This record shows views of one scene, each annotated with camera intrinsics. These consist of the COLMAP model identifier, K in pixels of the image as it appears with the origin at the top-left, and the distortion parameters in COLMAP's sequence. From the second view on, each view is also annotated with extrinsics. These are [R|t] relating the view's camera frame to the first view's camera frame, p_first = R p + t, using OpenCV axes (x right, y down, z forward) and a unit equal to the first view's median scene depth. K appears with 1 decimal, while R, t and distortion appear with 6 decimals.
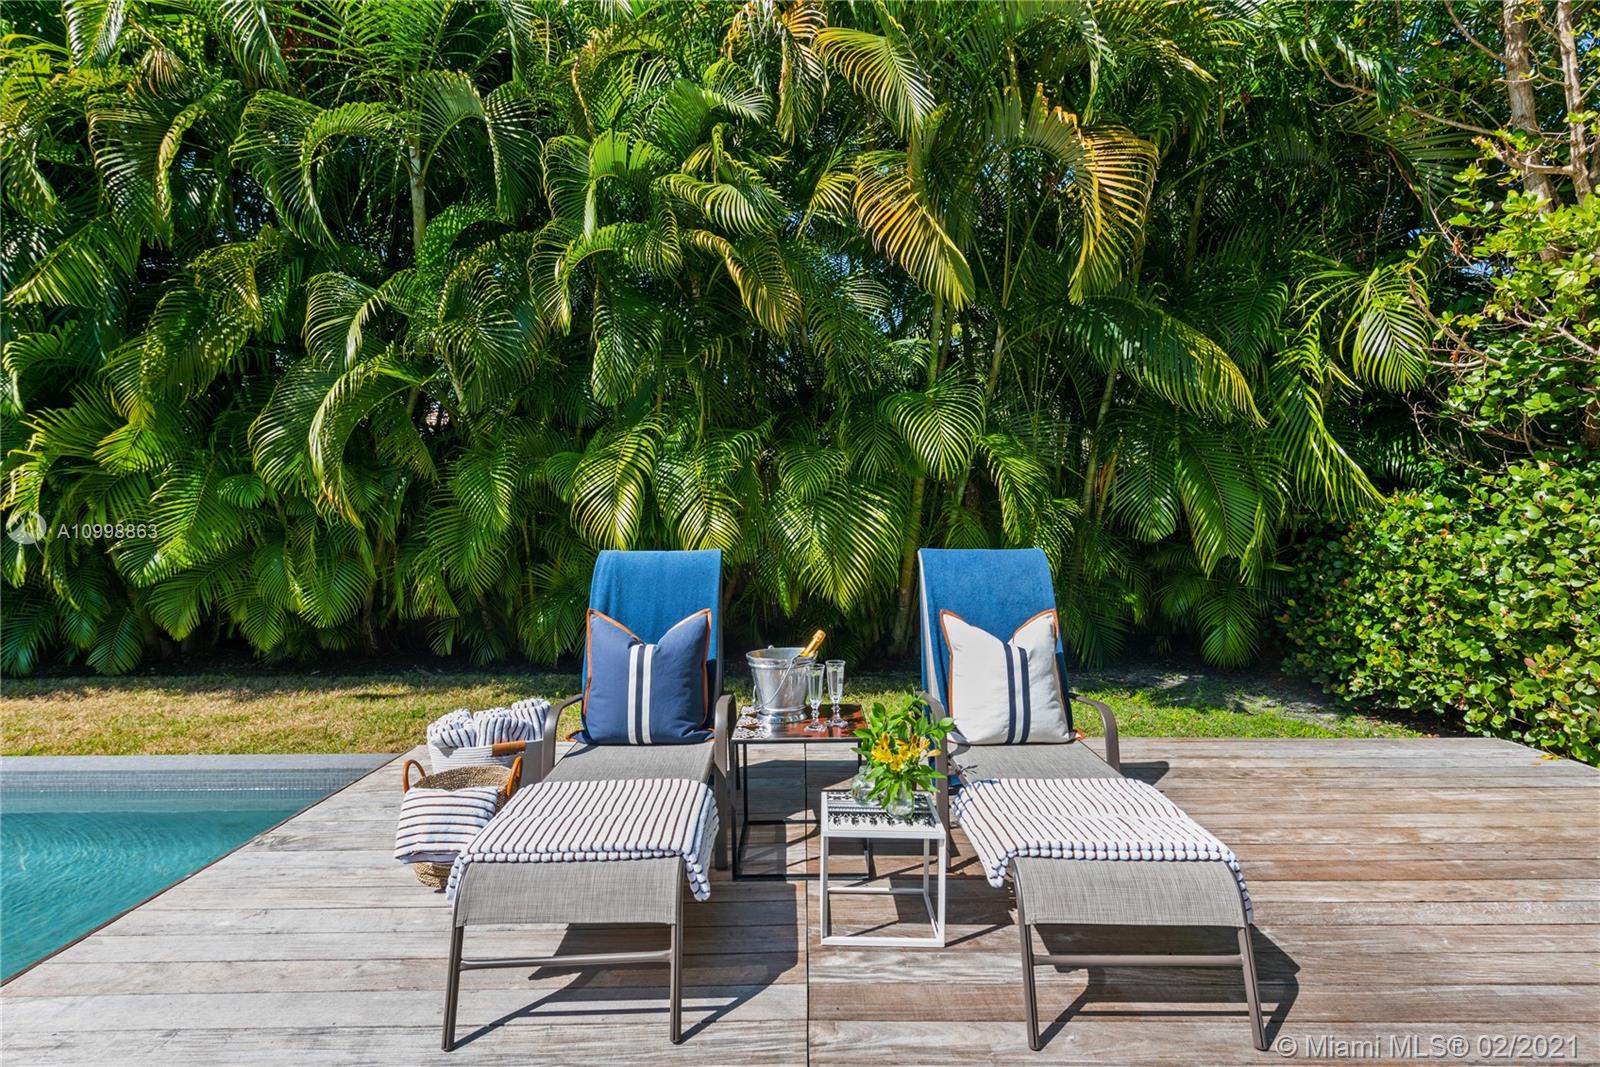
lens RADIAL K [[793.9, 0, 803.0], [0, 793.9, 529.3], [0, 0, 1]] dist [0.021087, 0.000069]
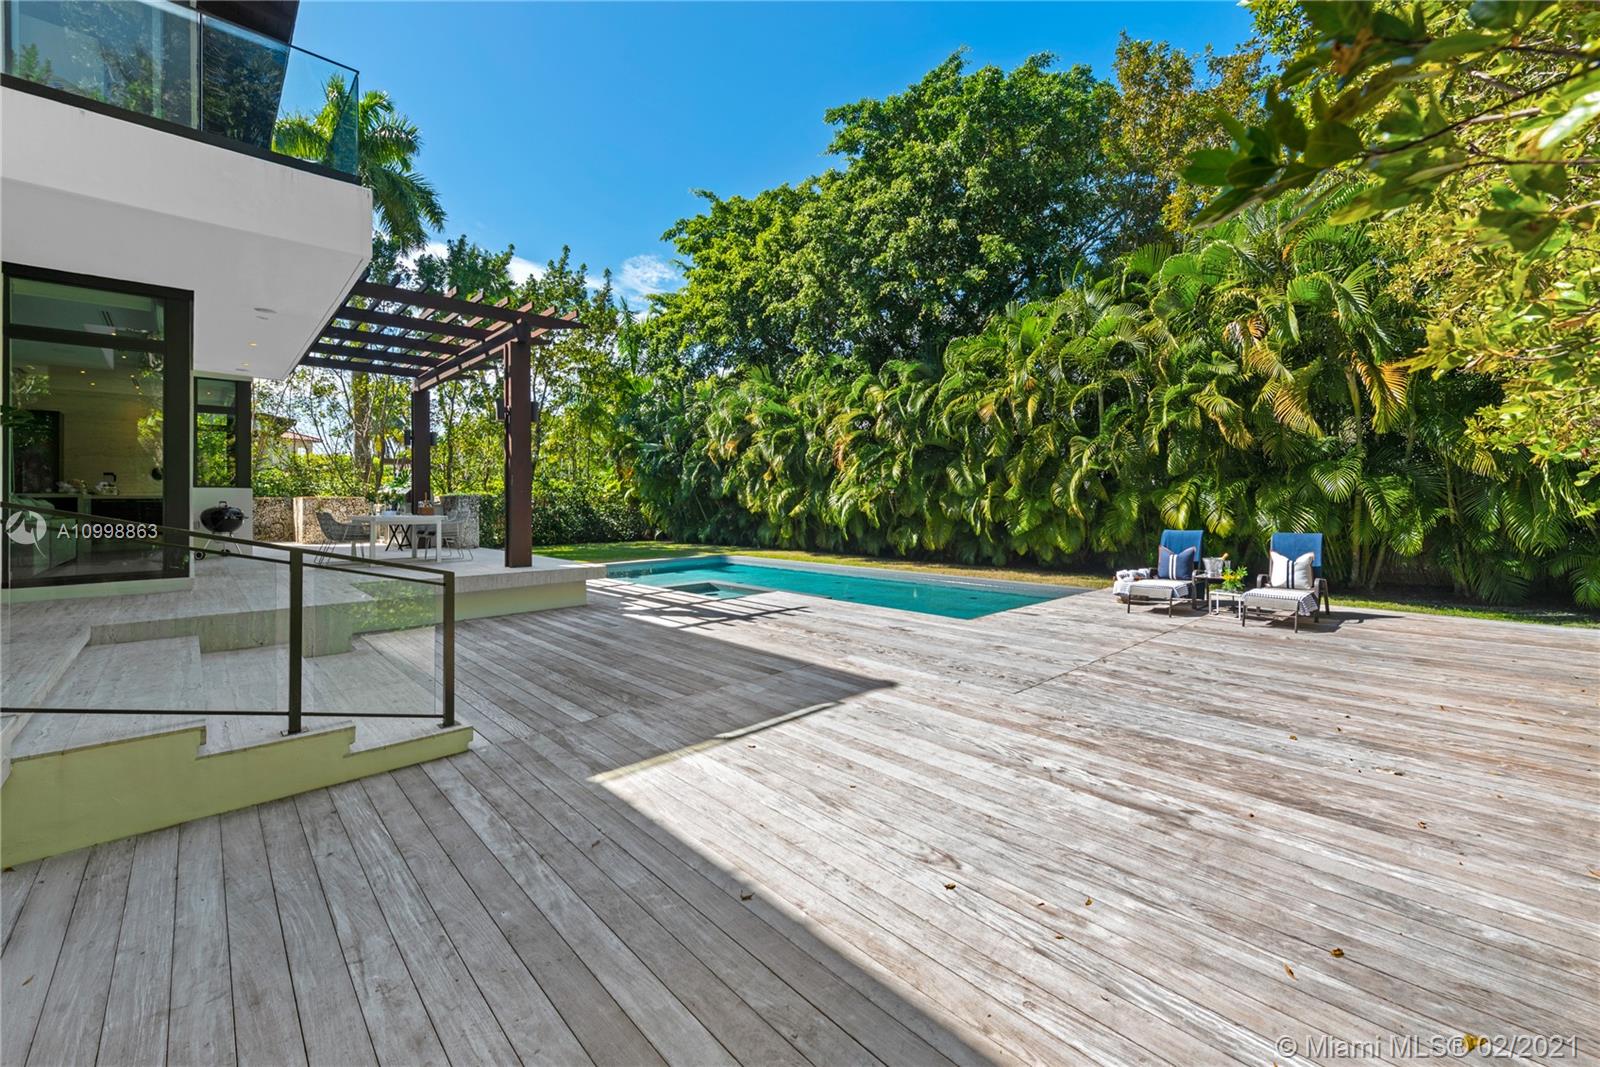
lens RADIAL K [[644.3, 0, 807.7], [0, 644.3, 486.0], [0, 0, 1]] dist [0.007834, -0.000057]
pose [[0.679017, -0.019865, -0.733854, 0.520377], [-0.000824, 0.999613, -0.027822, -0.057853], [0.734122, 0.019497, 0.678737, -1.414047]]
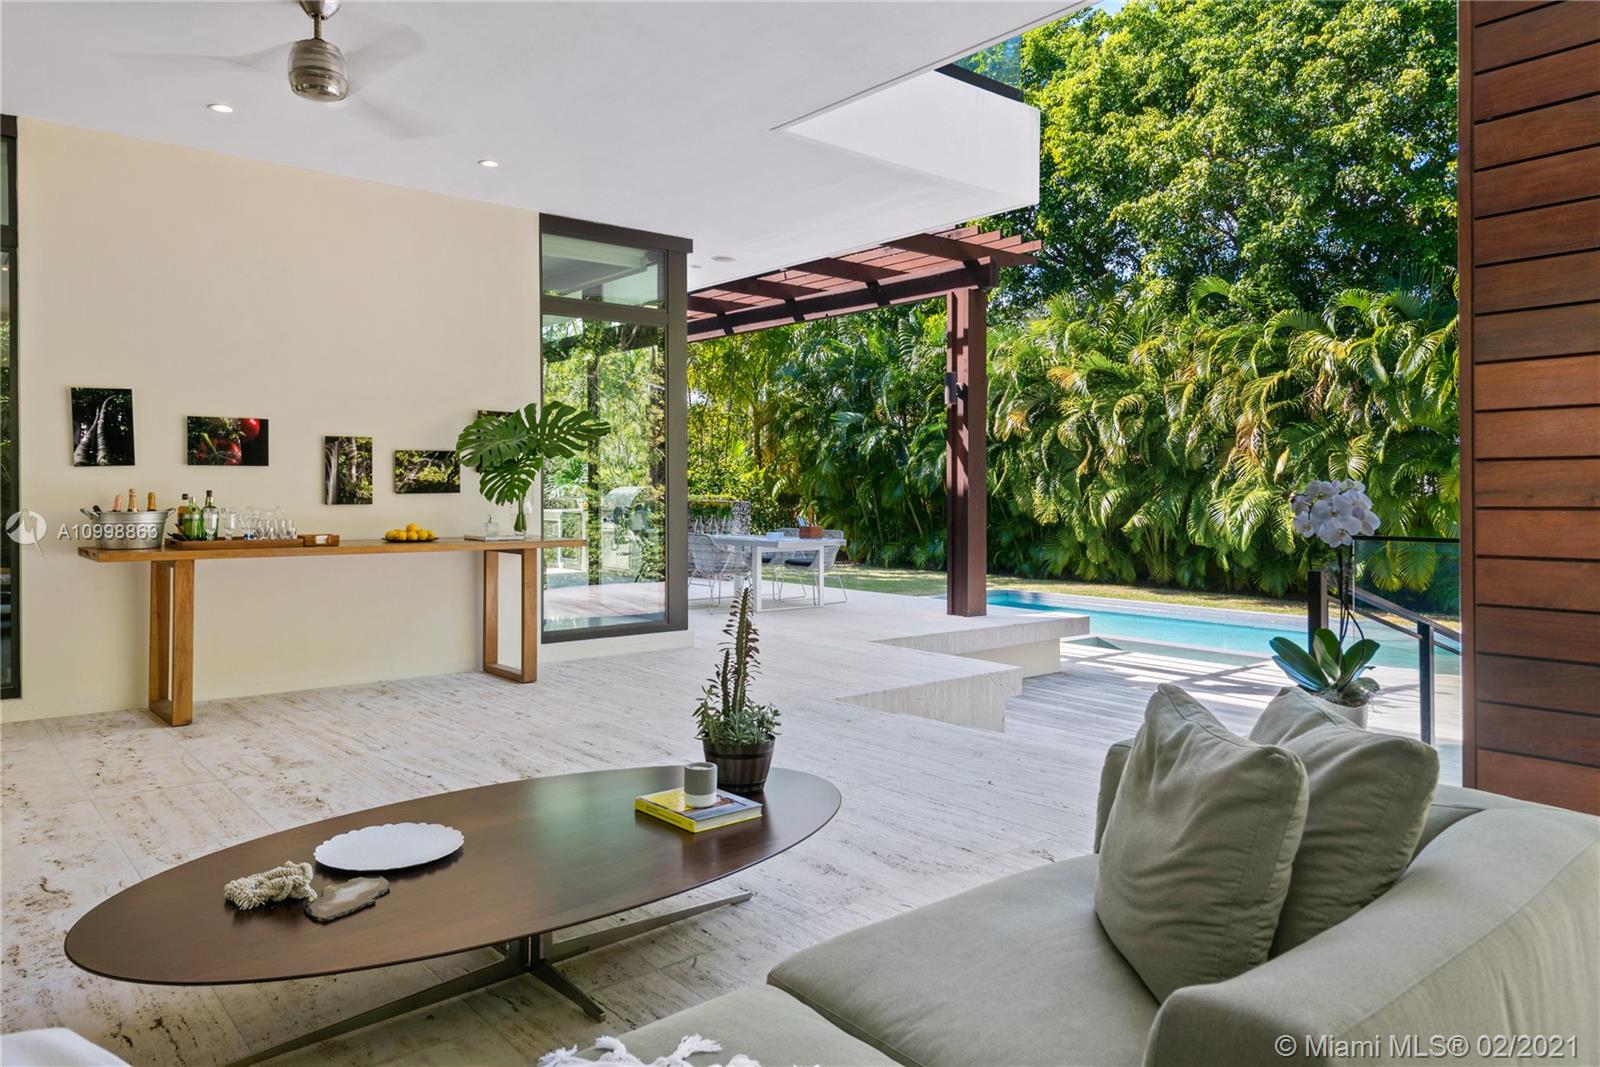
lens RADIAL K [[1061.3, 0, 796.2], [0, 1061.3, 490.3], [0, 0, 1]] dist [0.003330, 0.000113]
pose [[0.630620, 0.005226, -0.776074, -0.007996], [-0.009449, 0.999955, -0.000944, -0.123345], [0.776034, 0.007929, 0.630641, -2.360804]]
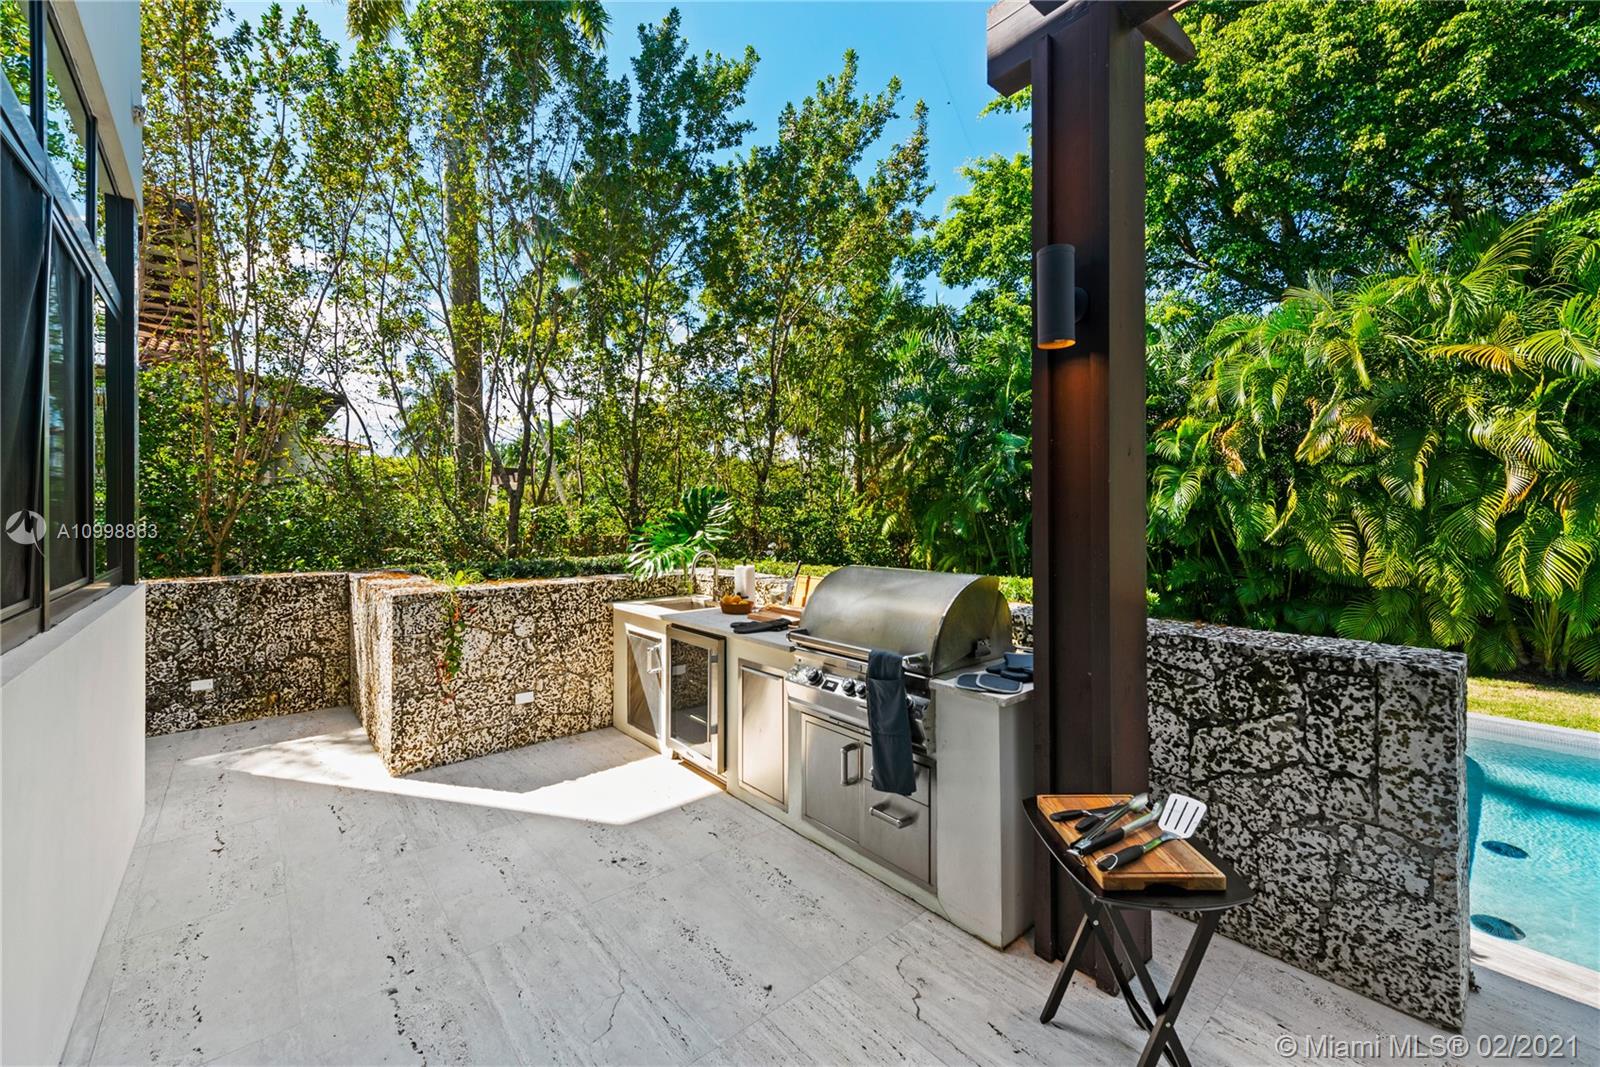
lens RADIAL K [[639.7, 0, 807.0], [0, 639.7, 506.1], [0, 0, 1]] dist [0.008265, -0.000311]
pose [[0.651041, -0.009968, -0.758977, -2.338648], [-0.004579, 0.999844, -0.017060, -0.182022], [0.759029, 0.014583, 0.650893, -1.221858]]
